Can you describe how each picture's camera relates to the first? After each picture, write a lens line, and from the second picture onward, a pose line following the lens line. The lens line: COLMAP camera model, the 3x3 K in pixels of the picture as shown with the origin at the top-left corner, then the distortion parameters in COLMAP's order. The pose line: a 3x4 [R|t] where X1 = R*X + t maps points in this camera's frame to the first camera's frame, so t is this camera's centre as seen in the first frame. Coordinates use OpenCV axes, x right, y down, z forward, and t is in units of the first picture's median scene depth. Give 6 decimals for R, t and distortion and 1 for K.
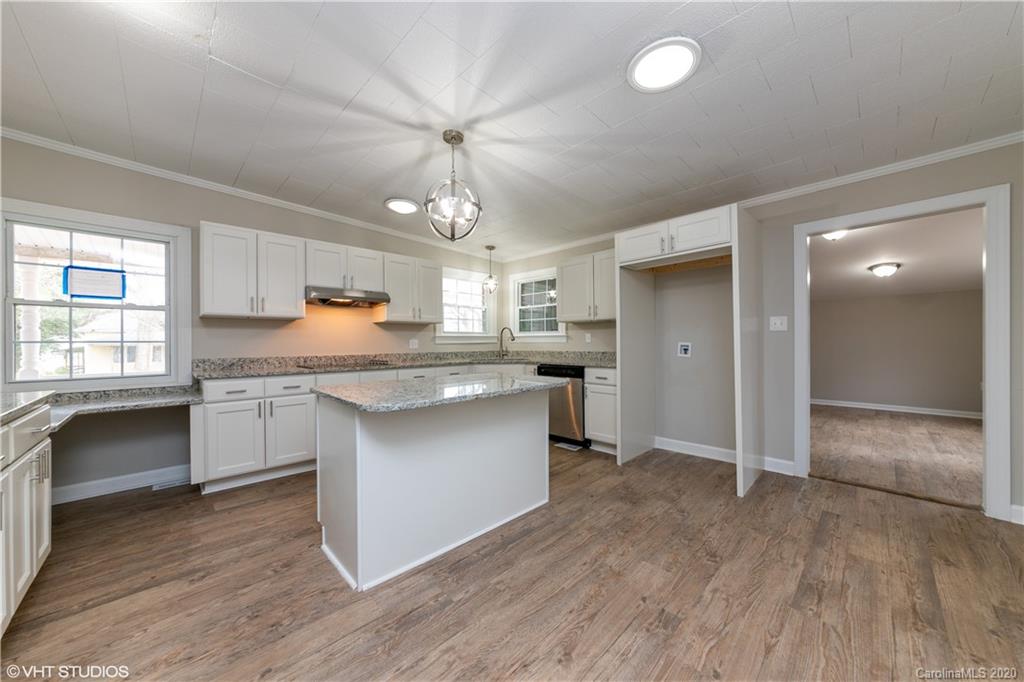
lens RADIAL K [[358.1, 0, 508.2], [0, 358.1, 341.2], [0, 0, 1]] dist [-0.000613, -0.000193]
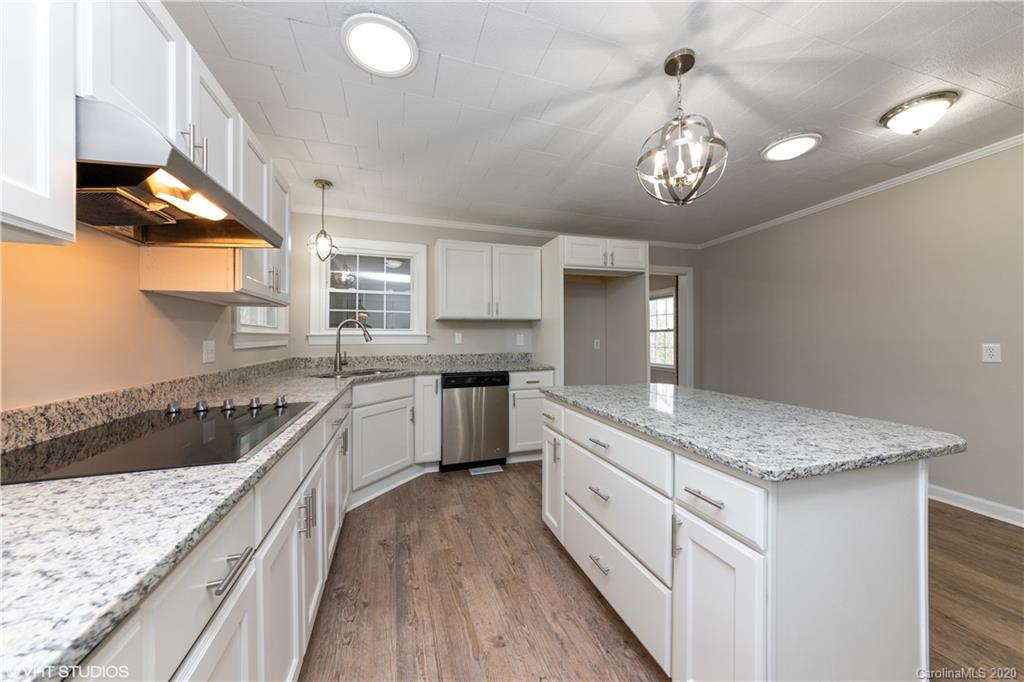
lens RADIAL K [[358.1, 0, 508.9], [0, 358.1, 333.3], [0, 0, 1]] dist [-0.000613, -0.000193]
pose [[0.440519, 0.016270, 0.897596, -0.624879], [-0.002097, 0.999852, -0.017094, -0.008187], [-0.897741, 0.005648, 0.440488, 0.660192]]
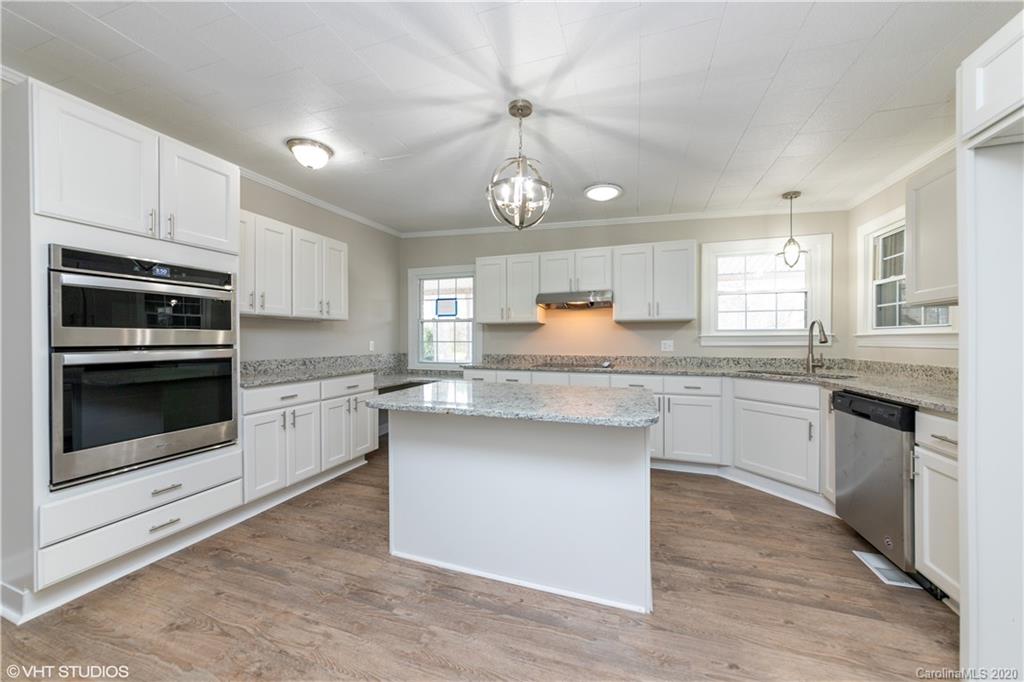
lens RADIAL K [[358.1, 0, 512.8], [0, 358.1, 341.7], [0, 0, 1]] dist [-0.000613, -0.000193]
pose [[0.460696, 0.009116, -0.887511, 0.401898], [-0.000838, 0.999951, 0.009836, -0.012136], [0.887558, -0.003787, 0.460681, 0.389270]]
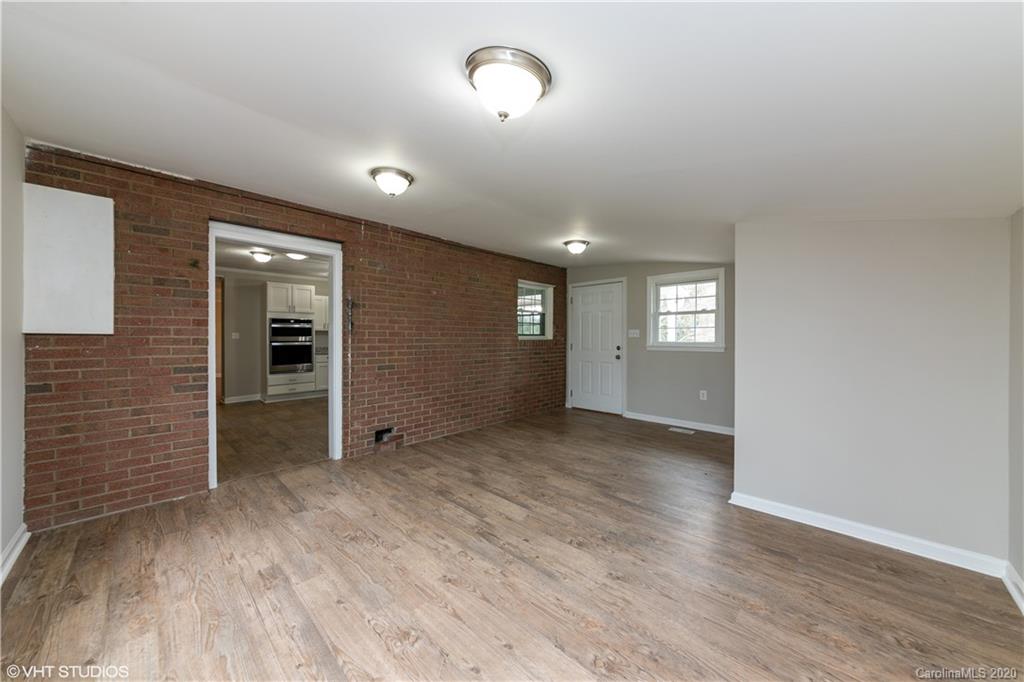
lens RADIAL K [[358.1, 0, 514.5], [0, 358.1, 338.8], [0, 0, 1]] dist [-0.000613, -0.000193]
pose [[0.036337, 0.005325, -0.999325, 0.521851], [0.003475, 0.999979, 0.005455, -0.012796], [0.999334, -0.003671, 0.036317, 0.474617]]
